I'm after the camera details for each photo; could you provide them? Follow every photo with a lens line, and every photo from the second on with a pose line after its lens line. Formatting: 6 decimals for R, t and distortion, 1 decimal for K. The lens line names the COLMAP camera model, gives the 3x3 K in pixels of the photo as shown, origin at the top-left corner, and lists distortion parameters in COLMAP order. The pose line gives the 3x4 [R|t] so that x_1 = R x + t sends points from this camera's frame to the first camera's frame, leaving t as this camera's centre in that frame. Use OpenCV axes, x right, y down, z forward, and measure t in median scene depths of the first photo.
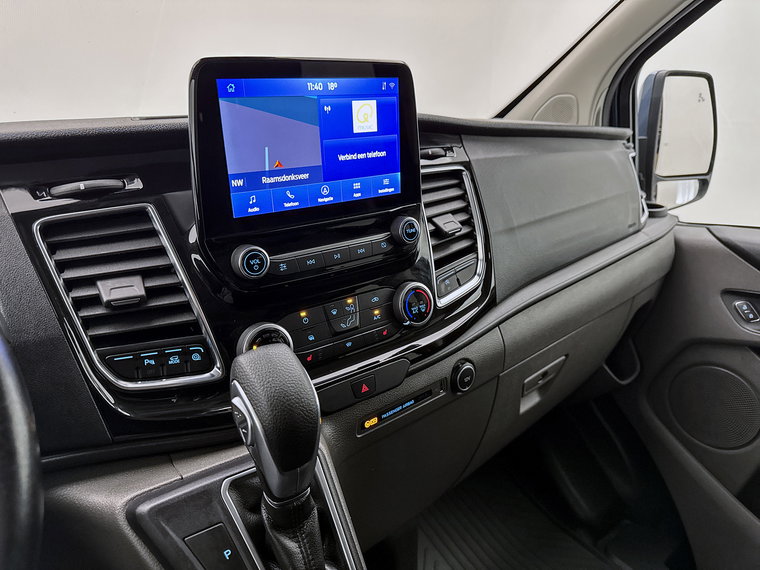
lens RADIAL K [[556.3, 0, 383.9], [0, 556.3, 278.6], [0, 0, 1]] dist [0.048188, -0.066793]
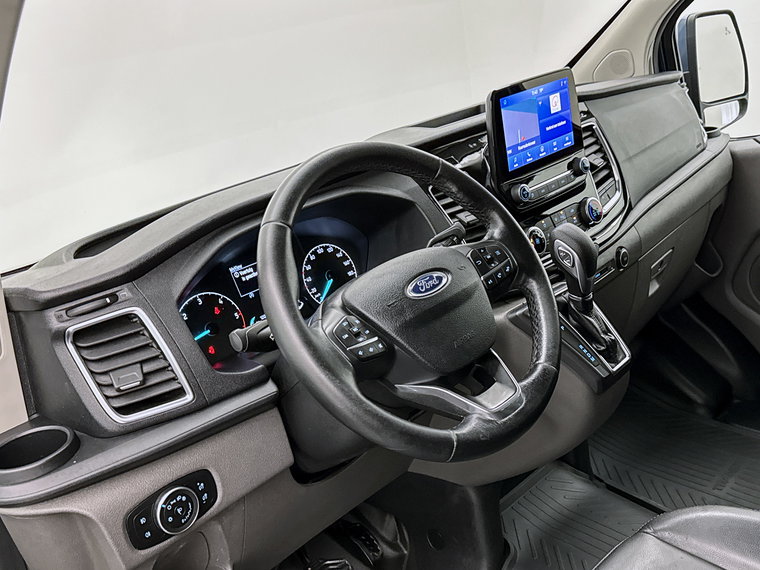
lens RADIAL K [[785.8, 0, 380.4], [0, 785.8, 278.6], [0, 0, 1]] dist [0.046467, 0.000000]
pose [[0.980247, -0.183230, 0.074452, -0.845445], [0.184906, 0.982622, -0.016225, 0.181057], [-0.070185, 0.029671, 0.997093, -1.374497]]
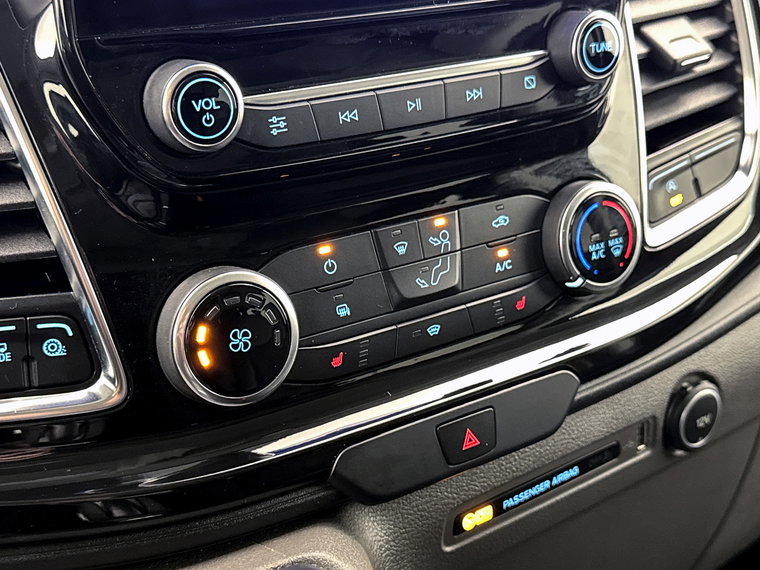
lens RADIAL K [[1004.3, 0, 367.8], [0, 1004.3, 286.1], [0, 0, 1]] dist [0.098150, 0.000000]
pose [[0.996389, 0.034117, -0.077751, -0.057376], [-0.027797, 0.996329, 0.080968, 0.030147], [0.080228, -0.078515, 0.993679, 0.284429]]
